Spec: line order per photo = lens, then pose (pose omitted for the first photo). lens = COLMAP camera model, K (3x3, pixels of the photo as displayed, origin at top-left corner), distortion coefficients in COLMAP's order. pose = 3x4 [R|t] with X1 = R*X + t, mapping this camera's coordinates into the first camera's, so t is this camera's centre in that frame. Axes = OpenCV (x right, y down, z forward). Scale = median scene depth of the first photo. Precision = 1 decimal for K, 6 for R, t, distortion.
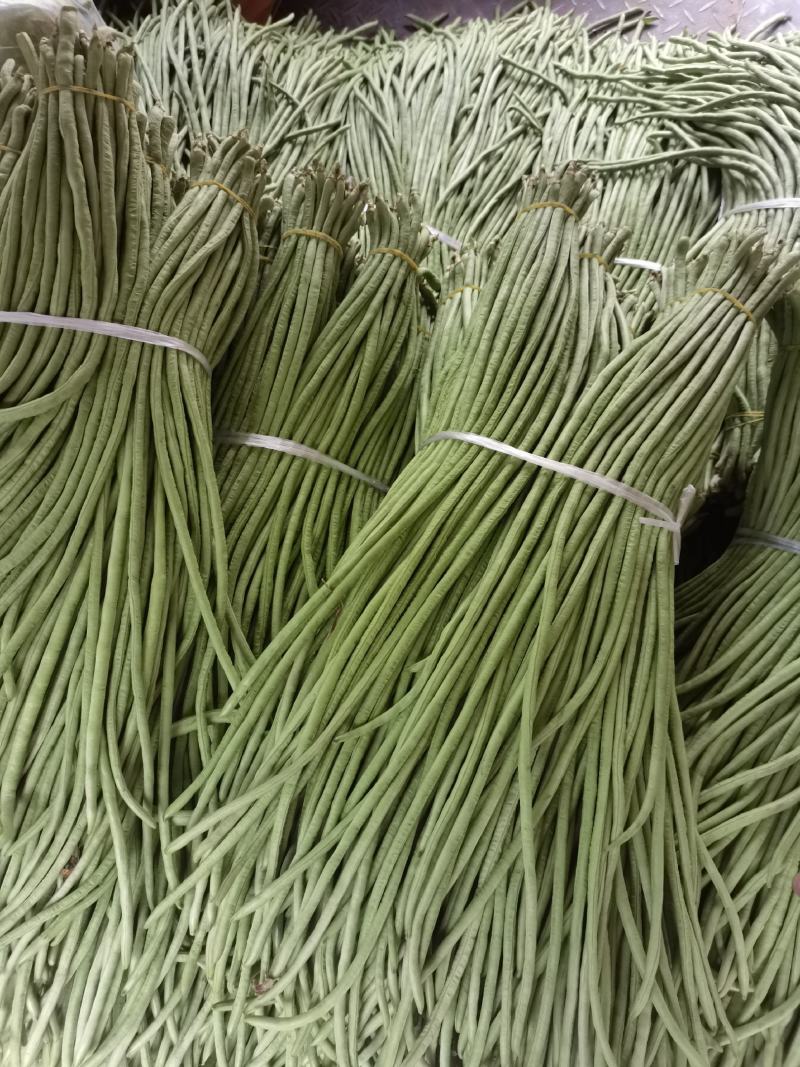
lens RADIAL K [[1003.6, 0, 359.1], [0, 1003.6, 545.5], [0, 0, 1]] dist [0.014805, -0.013040]
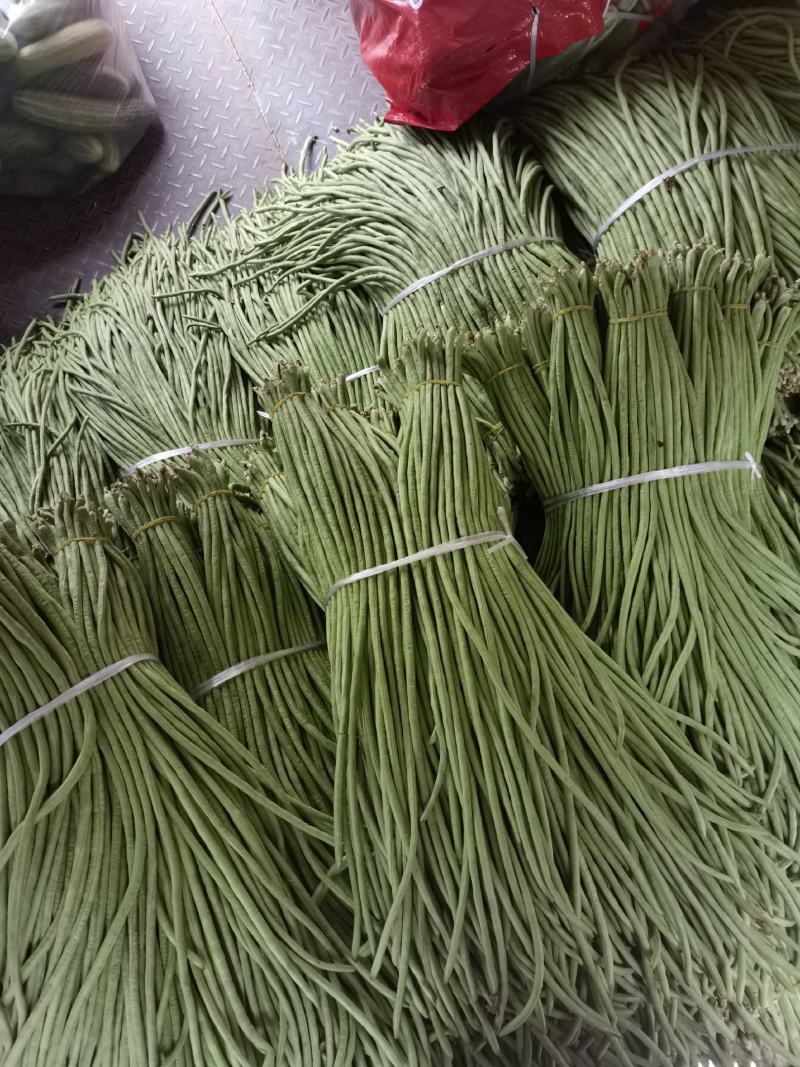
lens RADIAL K [[1094.3, 0, 413.6], [0, 1094.3, 475.1], [0, 0, 1]] dist [0.020800, -0.026577]
pose [[0.768442, -0.591602, 0.243934, -0.098084], [0.617019, 0.786062, -0.037335, -0.103848], [-0.169660, 0.179202, 0.969073, -0.428184]]
